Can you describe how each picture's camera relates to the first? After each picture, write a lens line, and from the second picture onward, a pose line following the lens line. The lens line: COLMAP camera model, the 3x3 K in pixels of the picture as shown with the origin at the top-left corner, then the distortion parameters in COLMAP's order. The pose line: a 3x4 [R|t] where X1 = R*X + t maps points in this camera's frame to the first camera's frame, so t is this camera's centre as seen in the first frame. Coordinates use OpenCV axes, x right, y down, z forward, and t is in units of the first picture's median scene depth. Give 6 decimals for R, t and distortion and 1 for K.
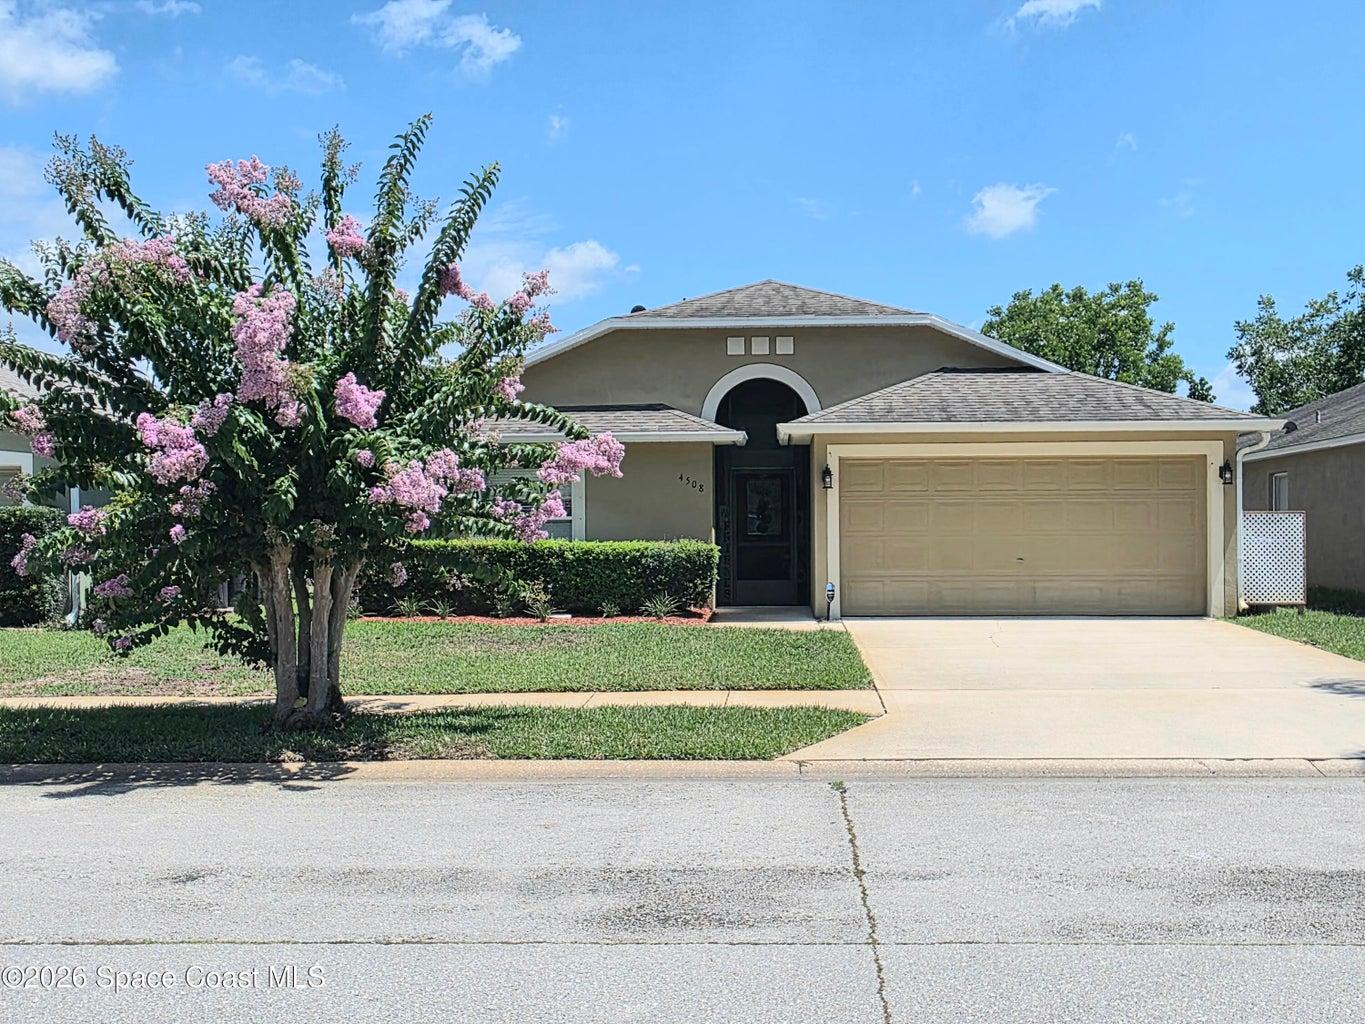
lens RADIAL K [[1476.3, 0, 682.5], [0, 1476.3, 512.0], [0, 0, 1]] dist [0.023099, 0.020138]
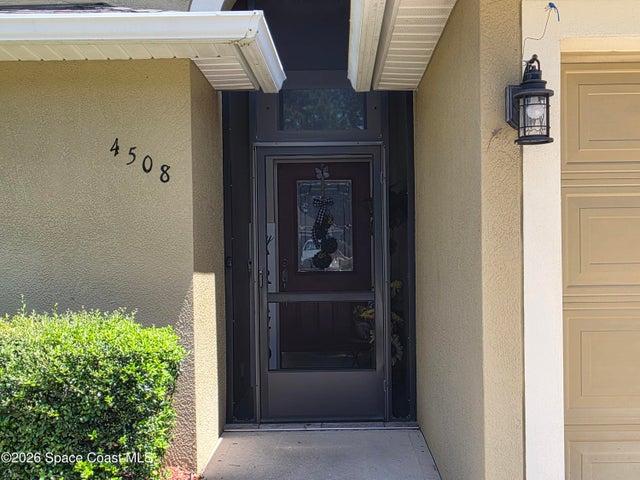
lens RADIAL K [[692.2, 0, 320.0], [0, 692.2, 240.0], [0, 0, 1]] dist [0.023099, 0.020138]
pose [[0.999262, -0.010449, 0.036959, 0.050316], [0.010918, 0.999862, -0.012524, 0.004923], [-0.036823, 0.012918, 0.999238, 0.858700]]
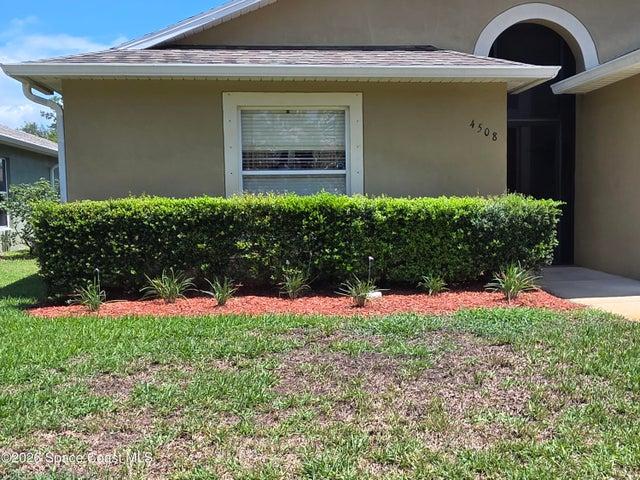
lens RADIAL K [[692.2, 0, 320.0], [0, 692.2, 240.0], [0, 0, 1]] dist [0.023099, 0.020138]
pose [[0.986872, -0.017669, 0.160534, -0.165382], [0.007014, 0.997748, 0.066703, 0.017654], [-0.161351, -0.064701, 0.984774, 0.645874]]
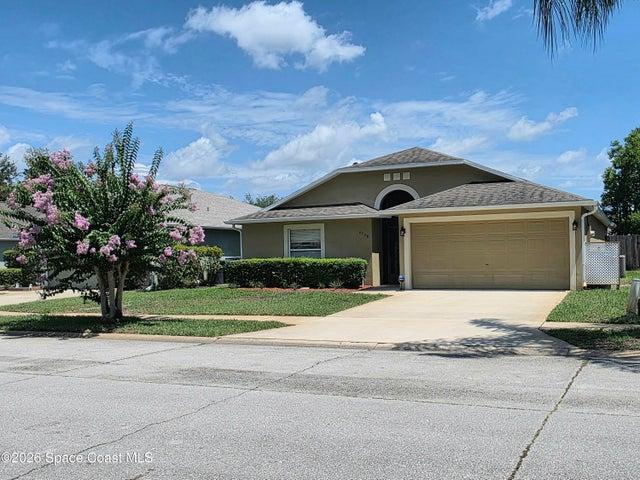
lens RADIAL K [[692.2, 0, 320.0], [0, 692.2, 240.0], [0, 0, 1]] dist [0.023099, 0.020138]
pose [[0.922774, -0.021009, -0.384770, 0.405807], [0.021512, 0.999764, -0.002998, -0.009104], [0.384742, -0.005511, 0.923008, -0.102104]]
